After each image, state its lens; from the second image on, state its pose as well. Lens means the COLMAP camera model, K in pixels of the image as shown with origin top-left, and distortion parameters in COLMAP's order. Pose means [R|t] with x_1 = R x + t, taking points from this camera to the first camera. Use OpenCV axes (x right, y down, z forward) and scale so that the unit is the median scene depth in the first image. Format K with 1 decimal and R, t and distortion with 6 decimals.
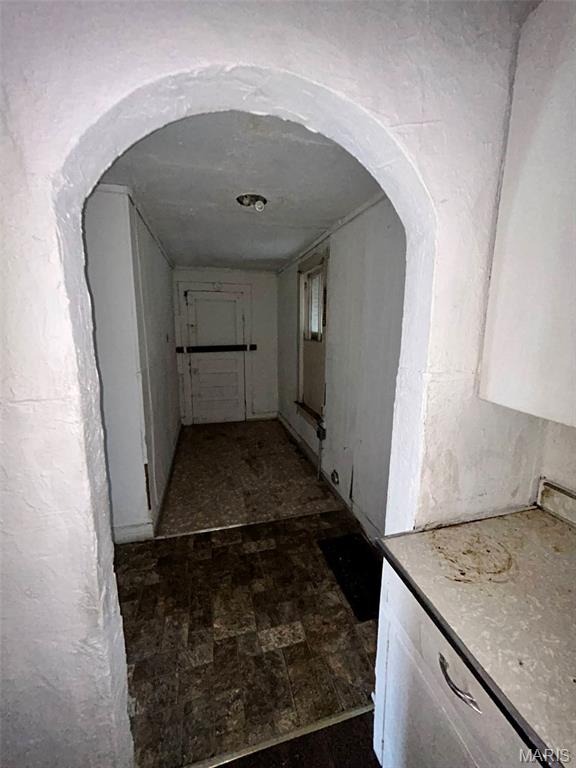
lens RADIAL K [[311.9, 0, 289.9], [0, 311.9, 383.1], [0, 0, 1]] dist [-0.000137, 0.000112]
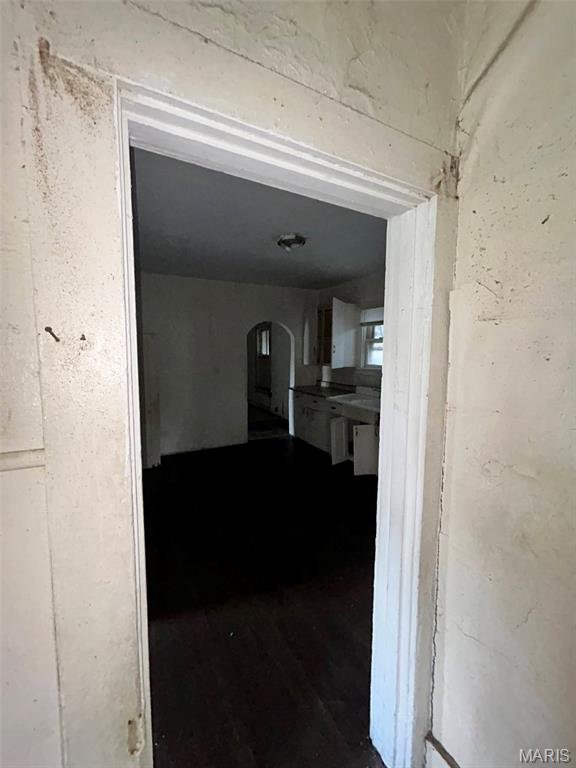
lens RADIAL K [[311.9, 0, 289.9], [0, 311.9, 383.1], [0, 0, 1]] dist [-0.000137, 0.000112]
pose [[0.972227, -0.023605, 0.232848, -0.322798], [0.040956, 0.996708, -0.069964, 0.250711], [-0.230430, 0.077557, 0.969993, -1.454464]]
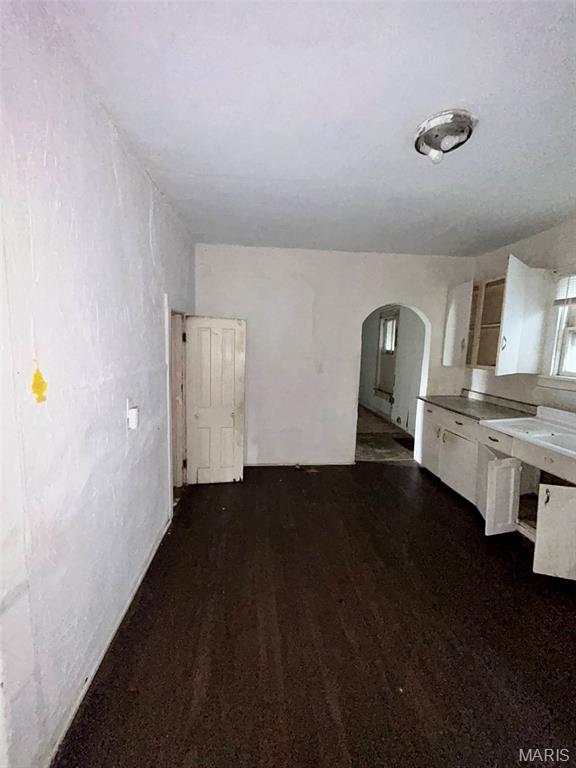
lens RADIAL K [[311.9, 0, 289.9], [0, 311.9, 383.1], [0, 0, 1]] dist [-0.000137, 0.000112]
pose [[0.986588, 0.041966, -0.157744, -0.230056], [-0.050866, 0.997308, -0.052808, 0.189592], [0.155104, 0.060124, 0.986067, -1.061902]]
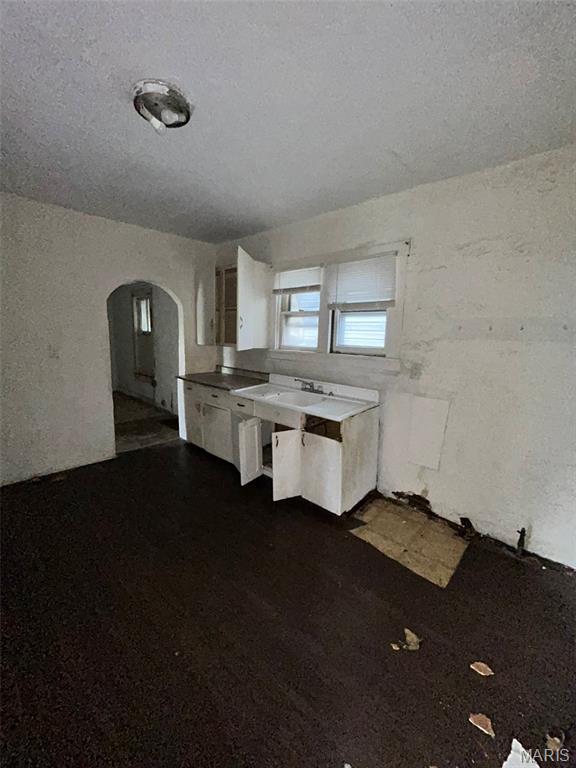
lens RADIAL K [[311.9, 0, 289.9], [0, 311.9, 383.1], [0, 0, 1]] dist [-0.000137, 0.000112]
pose [[0.848057, -0.063934, 0.526034, -0.199265], [0.070004, 0.997512, 0.008379, 0.201866], [-0.525261, 0.029718, 0.850422, -1.067830]]
